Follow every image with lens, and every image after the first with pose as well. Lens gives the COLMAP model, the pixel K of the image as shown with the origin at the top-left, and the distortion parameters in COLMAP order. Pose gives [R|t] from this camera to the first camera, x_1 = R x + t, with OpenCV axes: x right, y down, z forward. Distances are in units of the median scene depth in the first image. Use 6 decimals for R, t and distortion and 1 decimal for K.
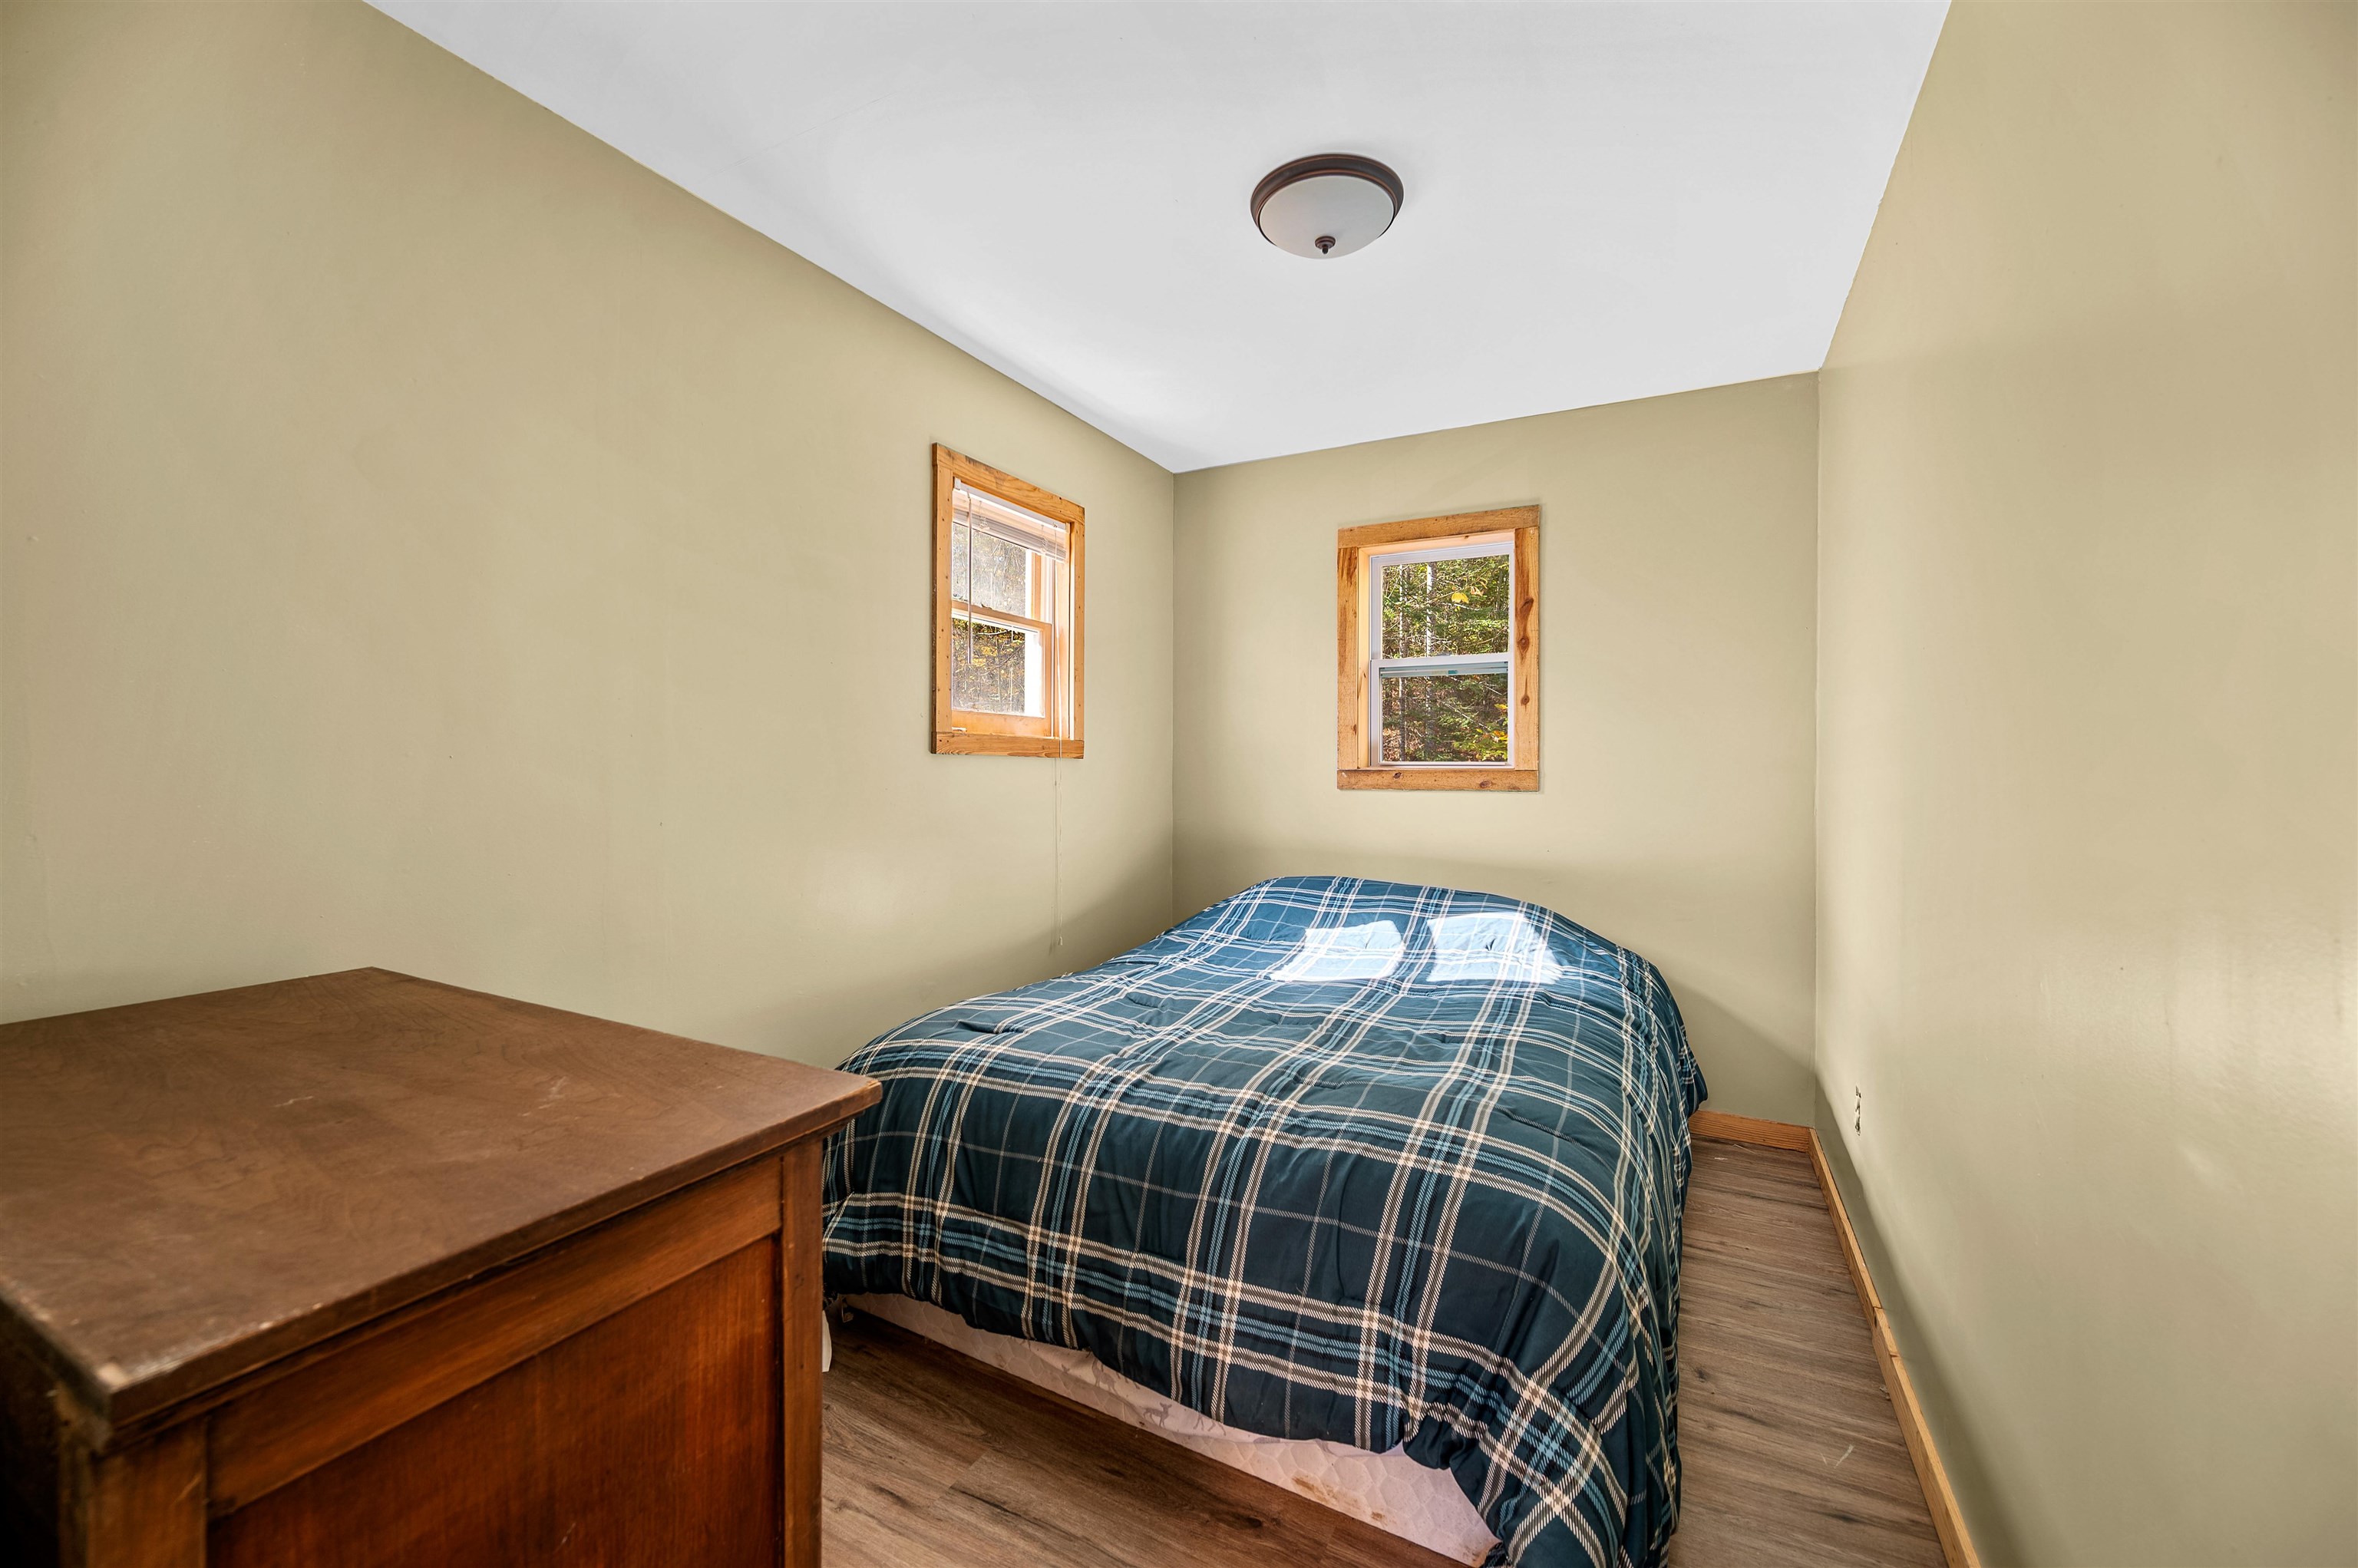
lens RADIAL K [[935.8, 0, 1174.9], [0, 935.8, 780.1], [0, 0, 1]] dist [0.000422, -0.000585]
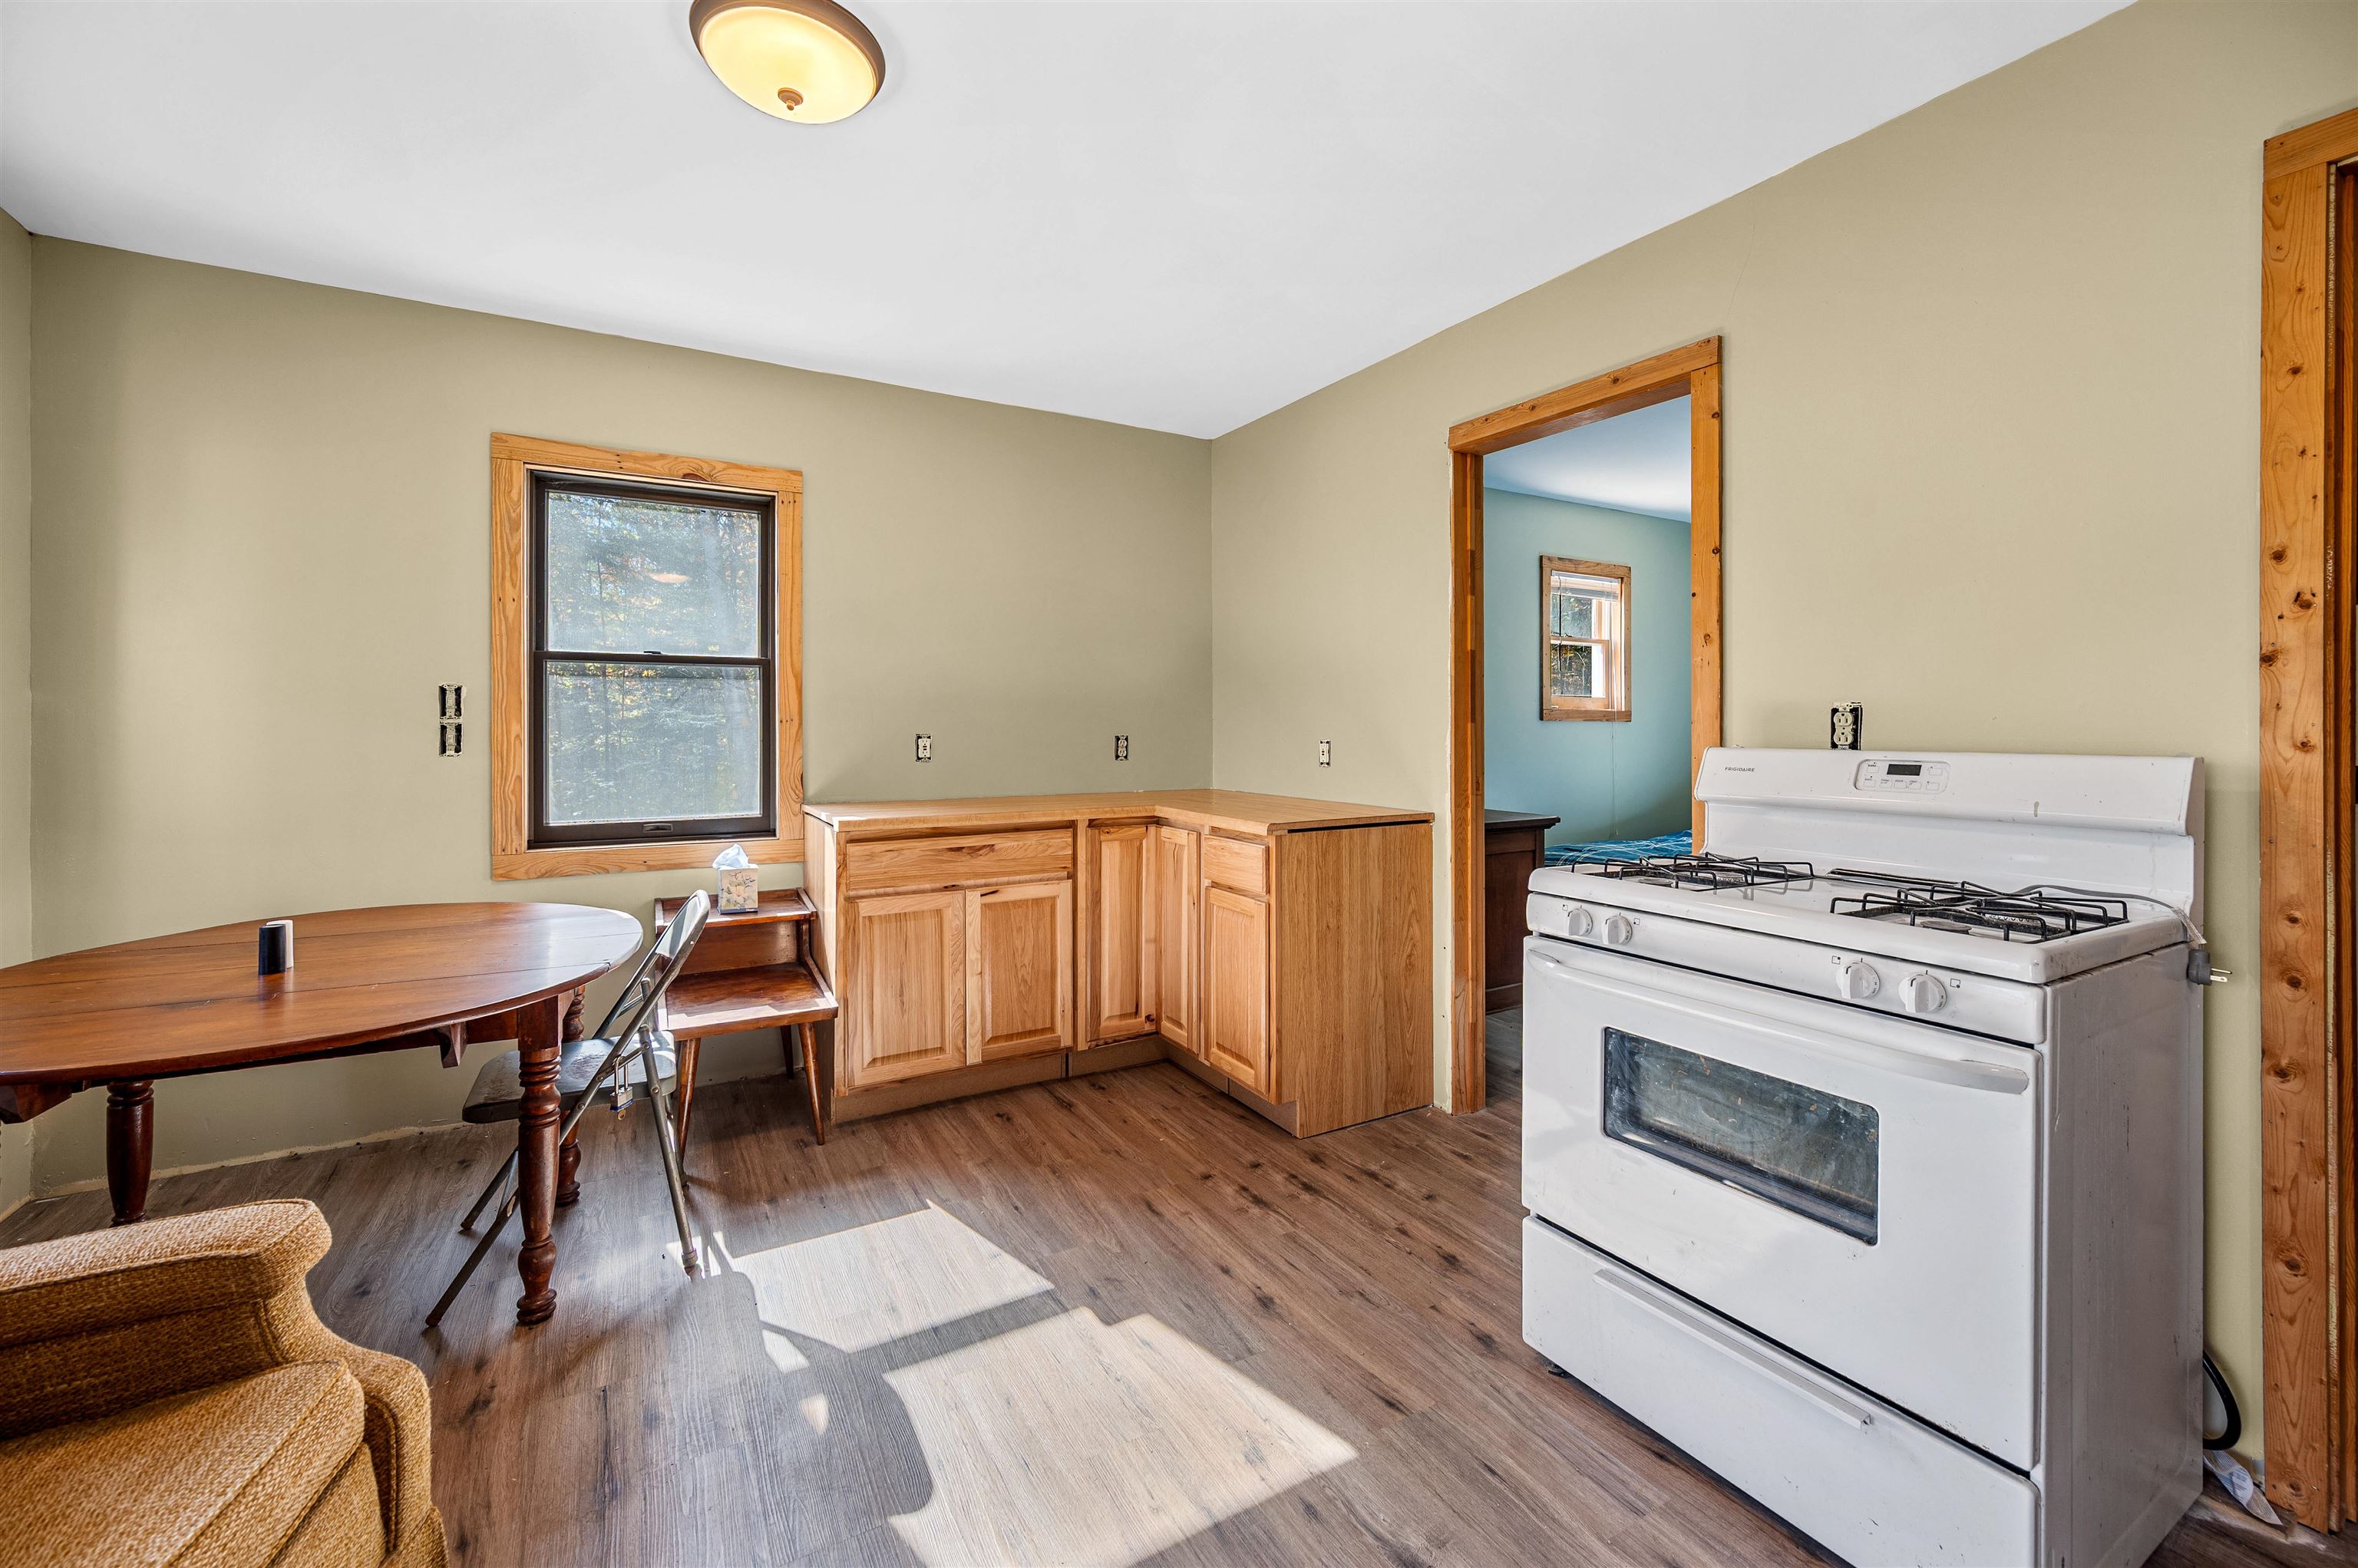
lens RADIAL K [[935.8, 0, 1159.0], [0, 935.8, 727.7], [0, 0, 1]] dist [0.000422, -0.000585]
pose [[0.839812, -0.003448, -0.542866, 0.108532], [0.003254, 0.999994, -0.001317, -0.013064], [0.542867, -0.000661, 0.839818, -0.914153]]
